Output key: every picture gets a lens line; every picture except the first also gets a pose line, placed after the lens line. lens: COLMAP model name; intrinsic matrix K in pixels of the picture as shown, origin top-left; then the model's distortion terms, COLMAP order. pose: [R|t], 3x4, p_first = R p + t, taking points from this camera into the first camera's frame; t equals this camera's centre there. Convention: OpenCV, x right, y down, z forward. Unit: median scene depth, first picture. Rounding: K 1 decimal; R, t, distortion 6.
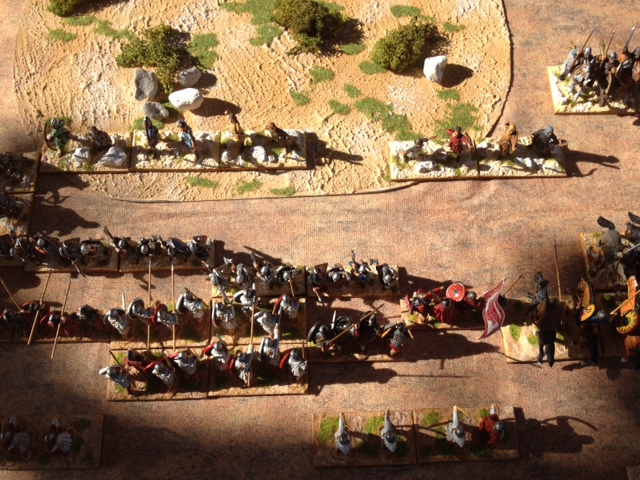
lens RADIAL K [[636.1, 0, 320.0], [0, 636.1, 240.0], [0, 0, 1]] dist [0.079665, -0.237383]
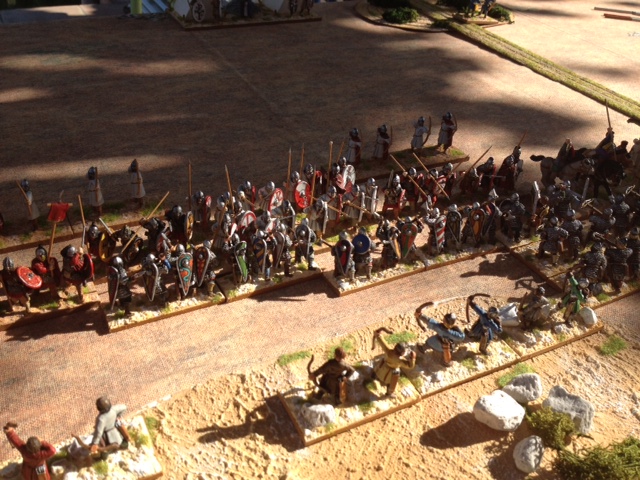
lens RADIAL K [[636.1, 0, 320.0], [0, 636.1, 240.0], [0, 0, 1]] dist [0.079665, -0.237383]
pose [[-0.895803, 0.160200, -0.414575, 0.183544], [-0.439269, -0.177096, 0.880727, -0.673190], [0.067673, 0.971068, 0.229014, 0.688688]]
